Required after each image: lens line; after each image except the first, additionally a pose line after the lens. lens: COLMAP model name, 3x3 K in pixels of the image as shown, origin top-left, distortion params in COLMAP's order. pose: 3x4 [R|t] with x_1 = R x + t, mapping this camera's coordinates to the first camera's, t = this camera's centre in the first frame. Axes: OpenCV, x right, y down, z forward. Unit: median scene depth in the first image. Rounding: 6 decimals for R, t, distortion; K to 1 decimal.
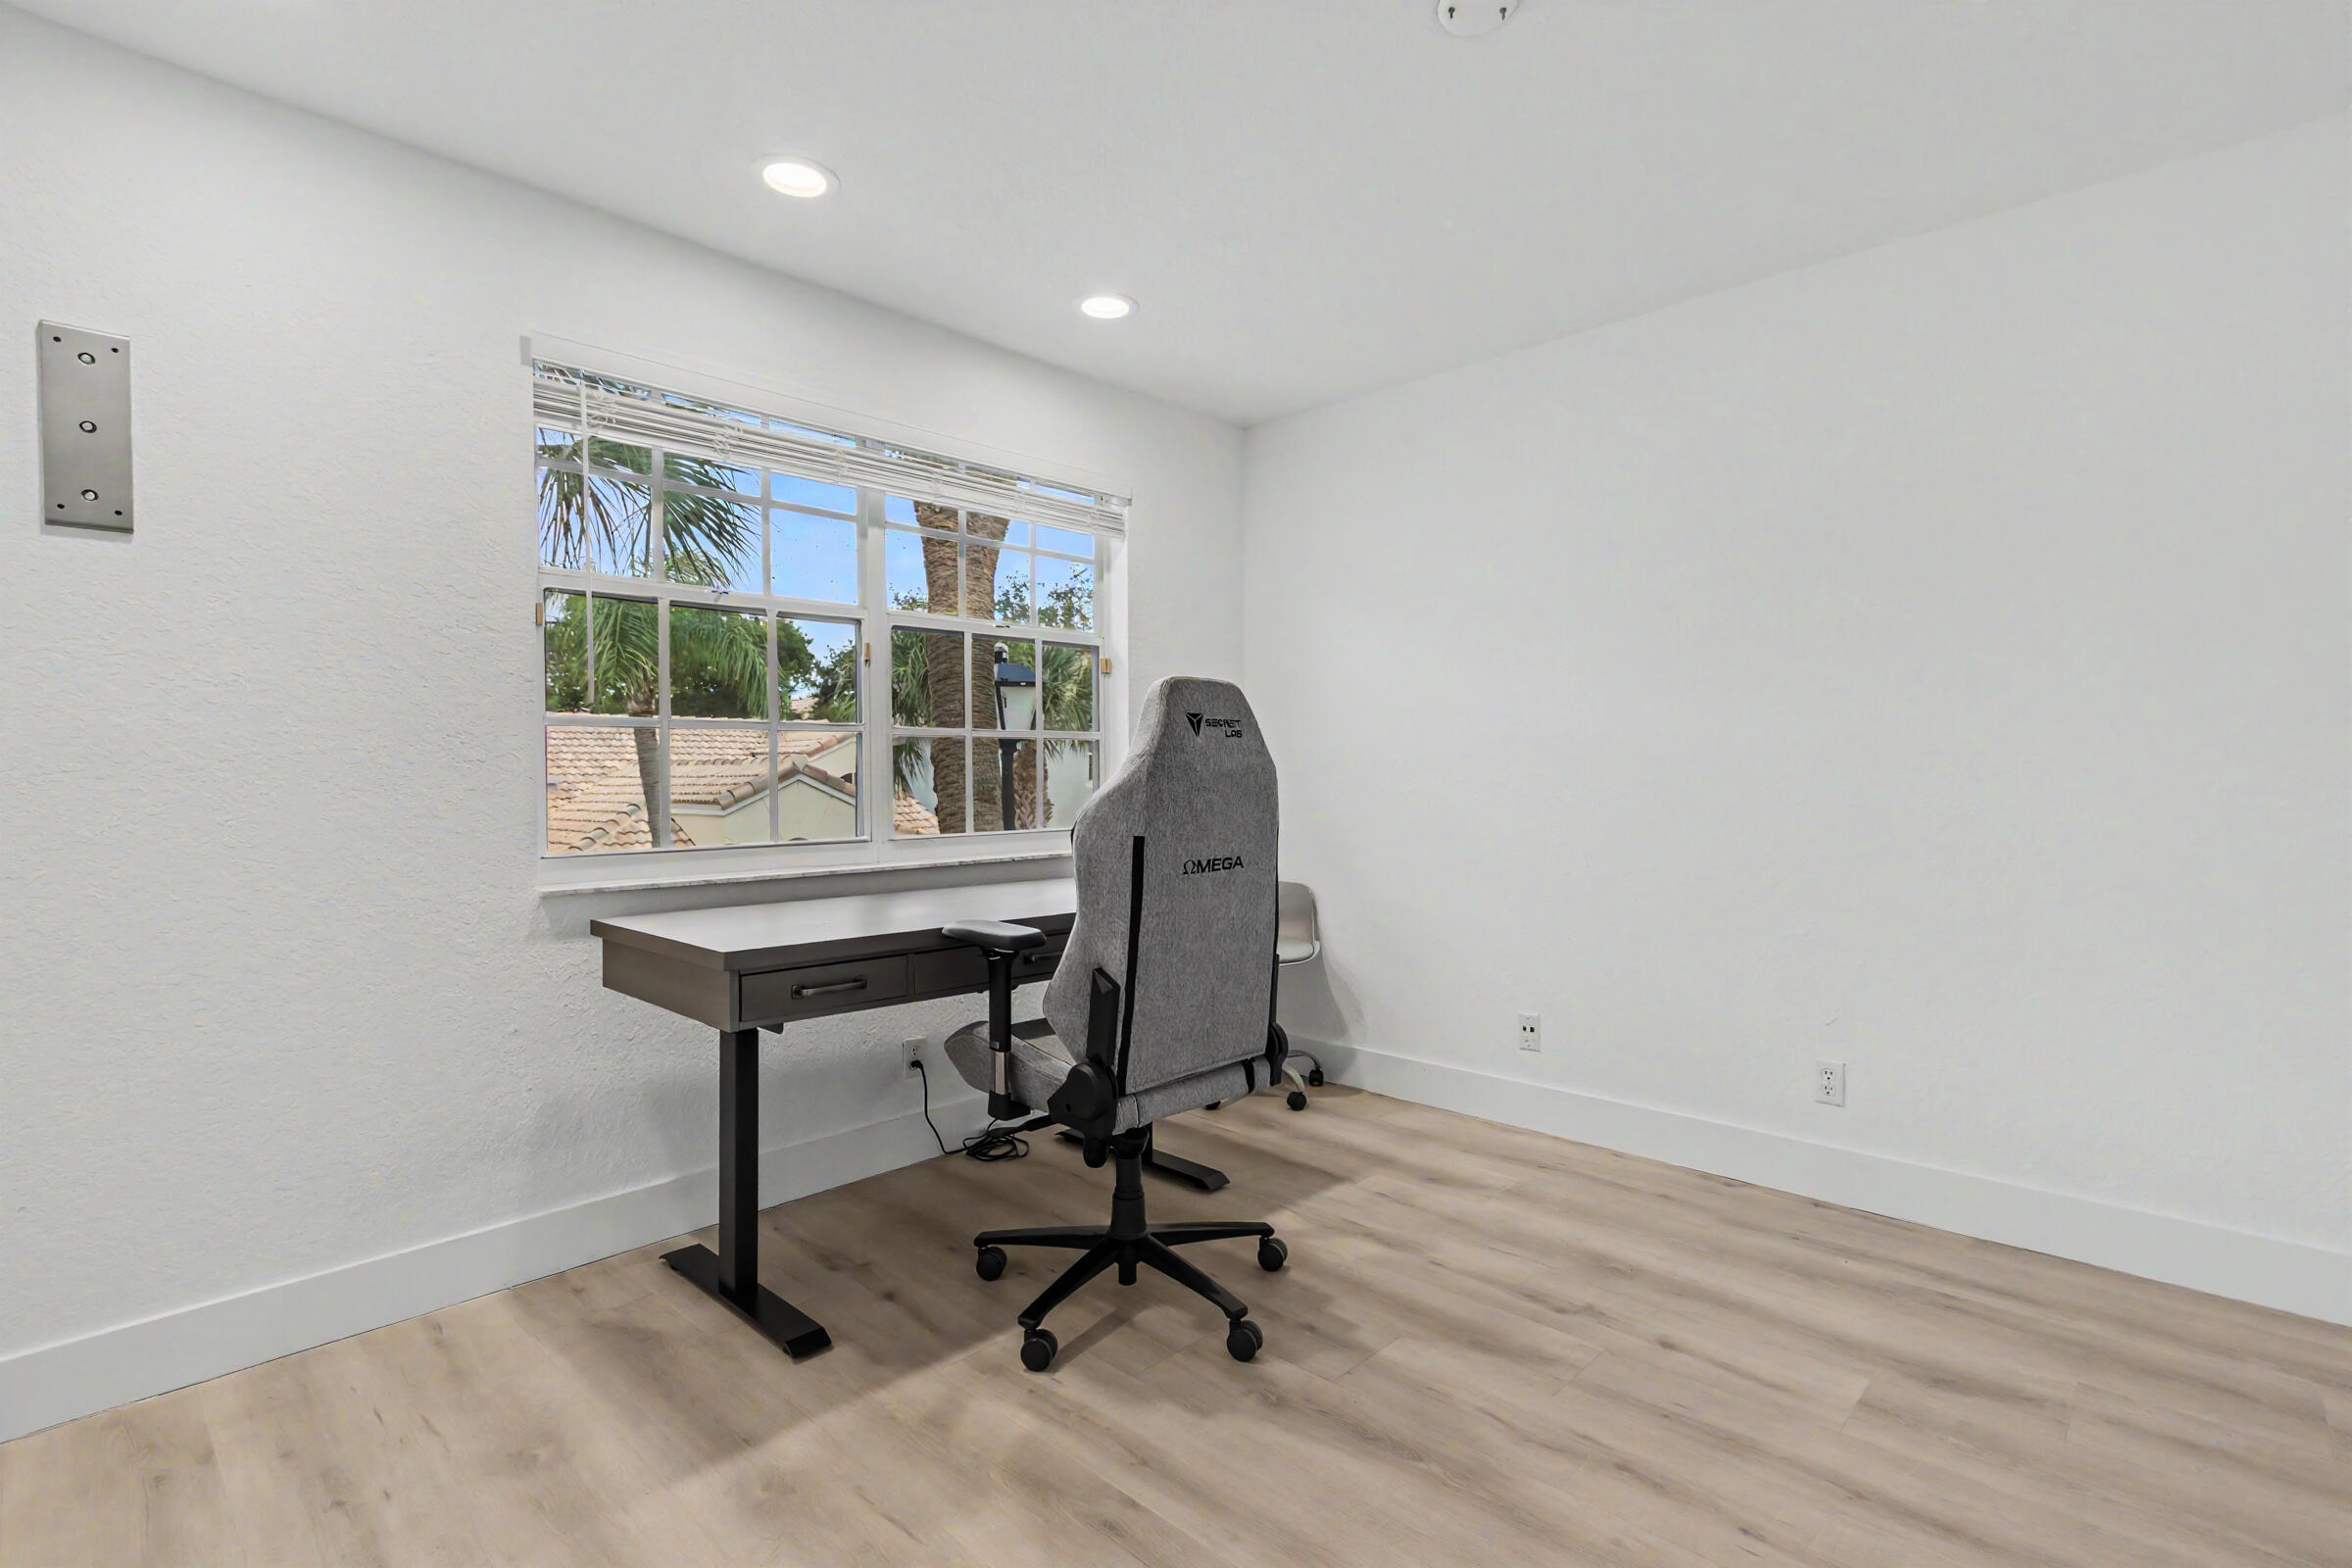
lens RADIAL K [[1096.4, 0, 1173.4], [0, 1096.4, 778.8], [0, 0, 1]] dist [0.002819, 0.000834]
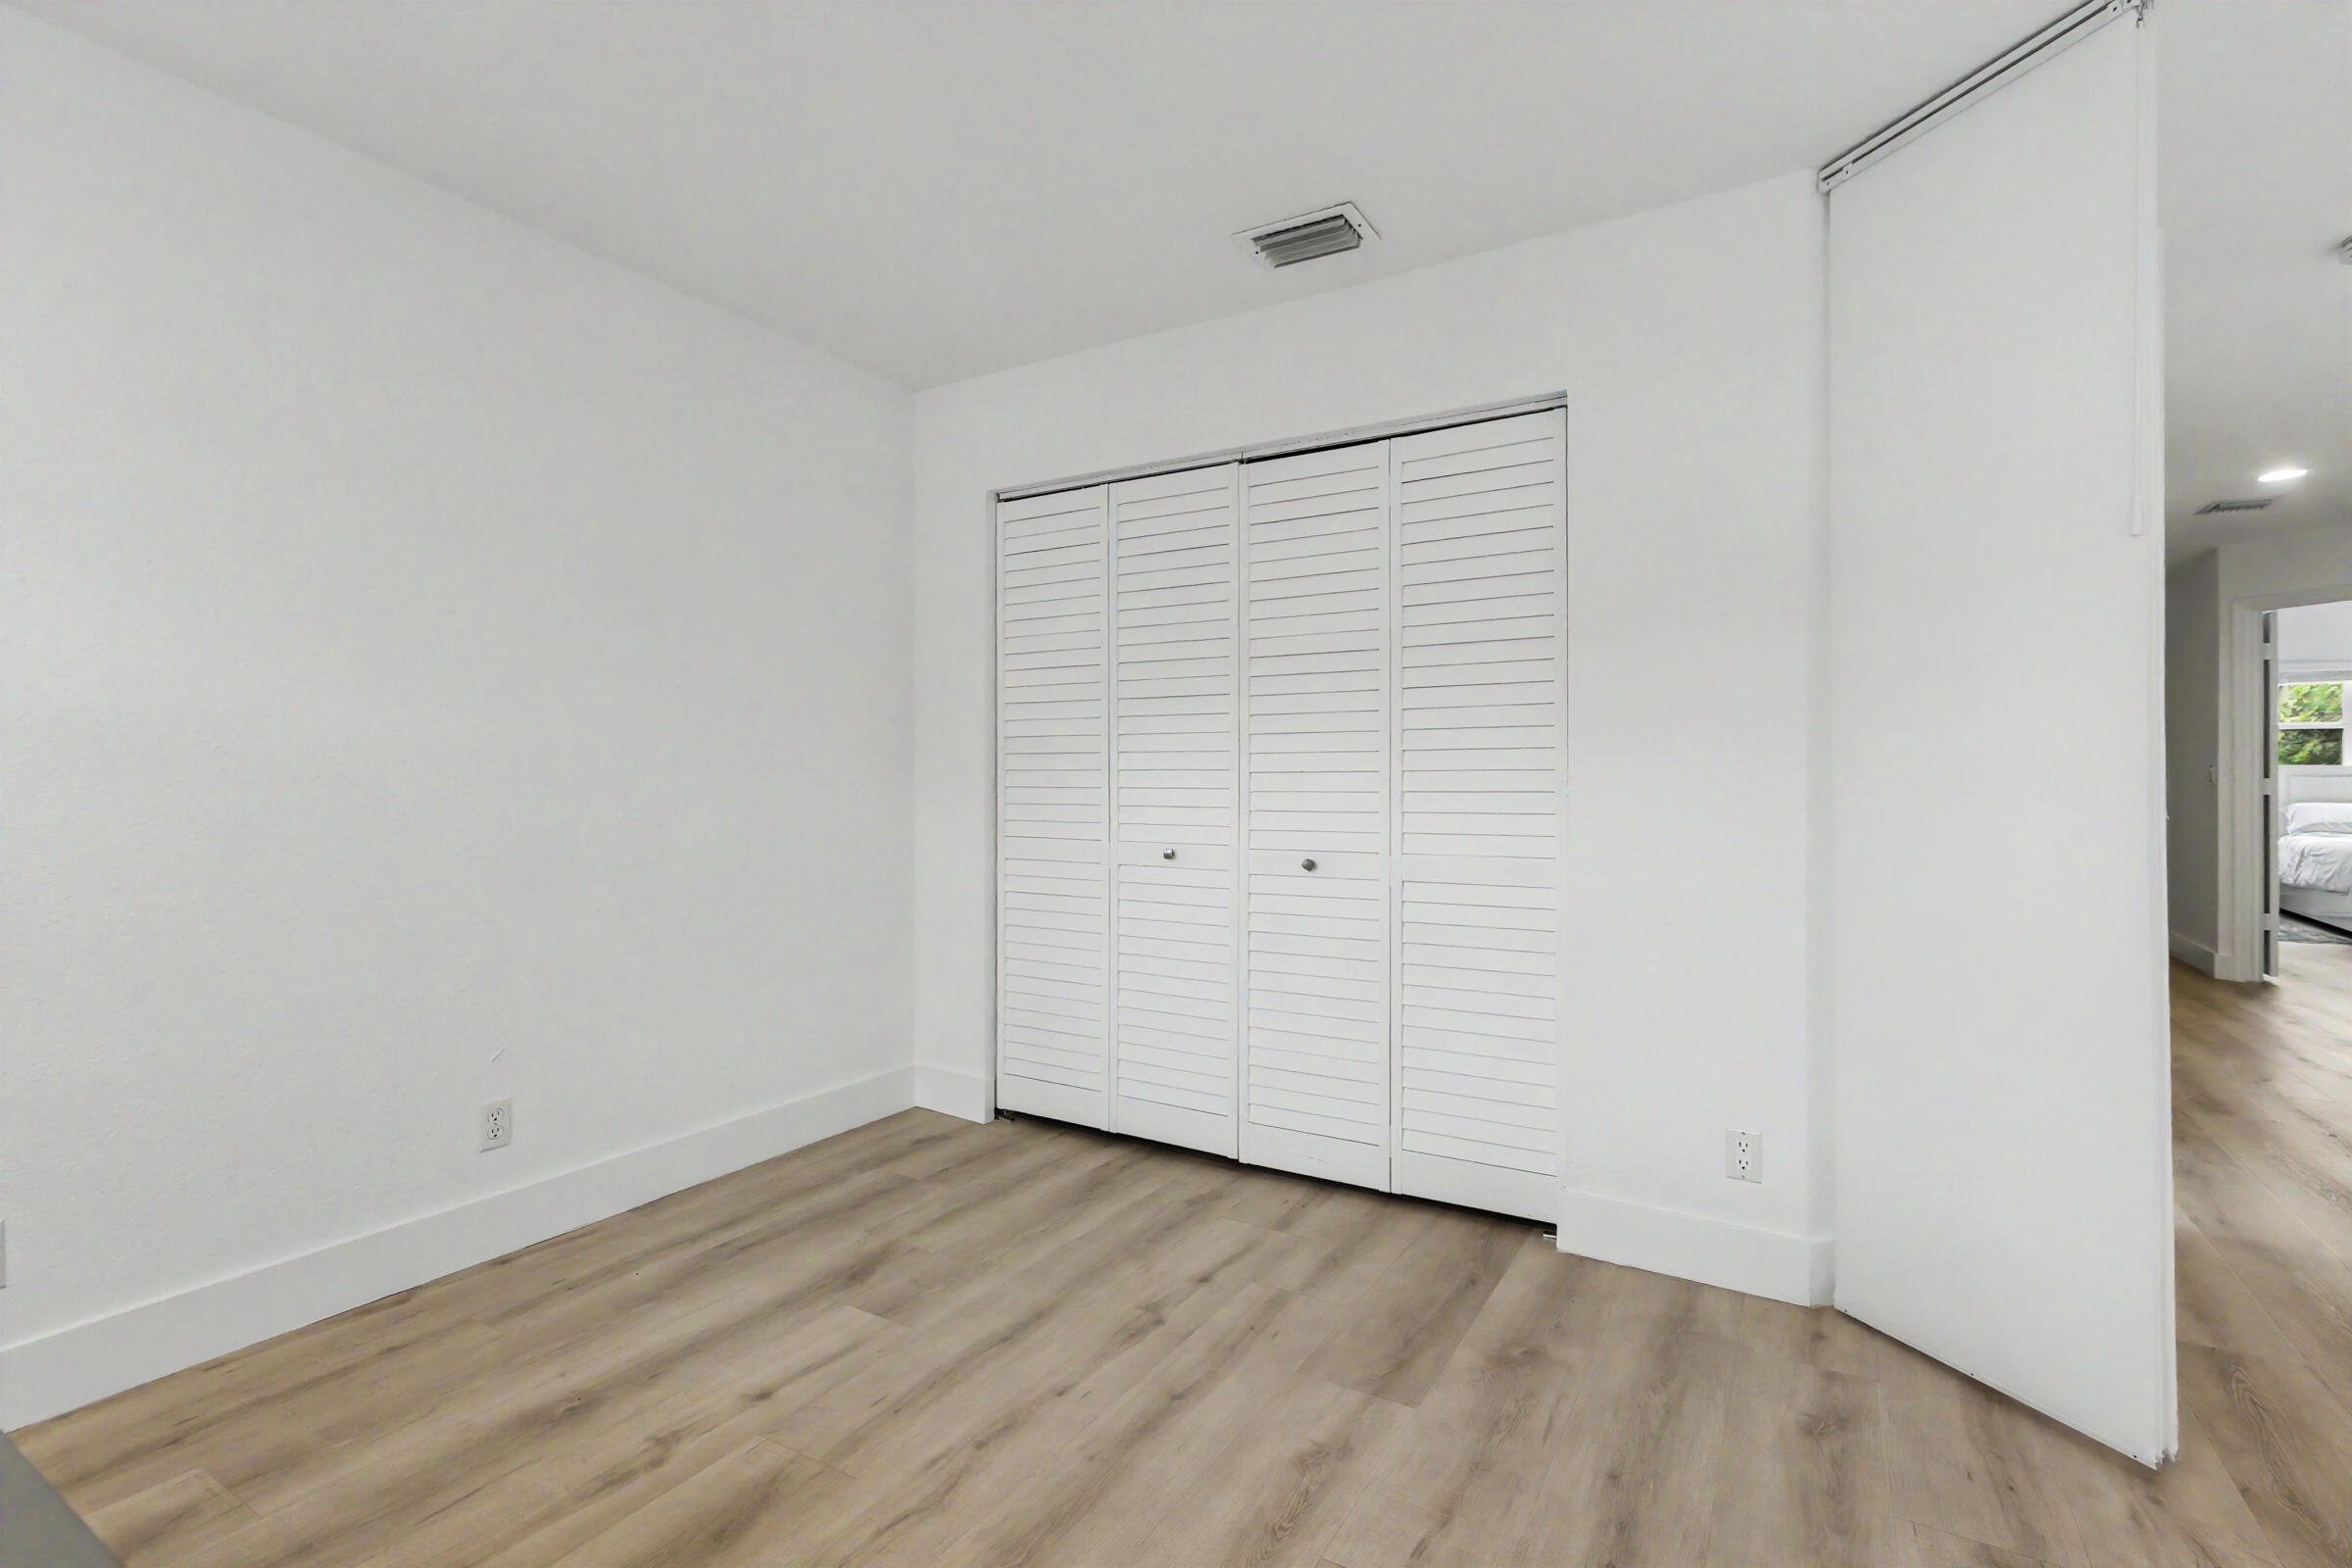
lens RADIAL K [[1096.4, 0, 1173.4], [0, 1096.4, 778.8], [0, 0, 1]] dist [0.002819, 0.000834]
pose [[-0.237585, 0.001390, 0.971366, -0.507006], [0.004499, 0.999990, -0.000330, -0.004384], [-0.971356, 0.004292, -0.237589, 0.832935]]
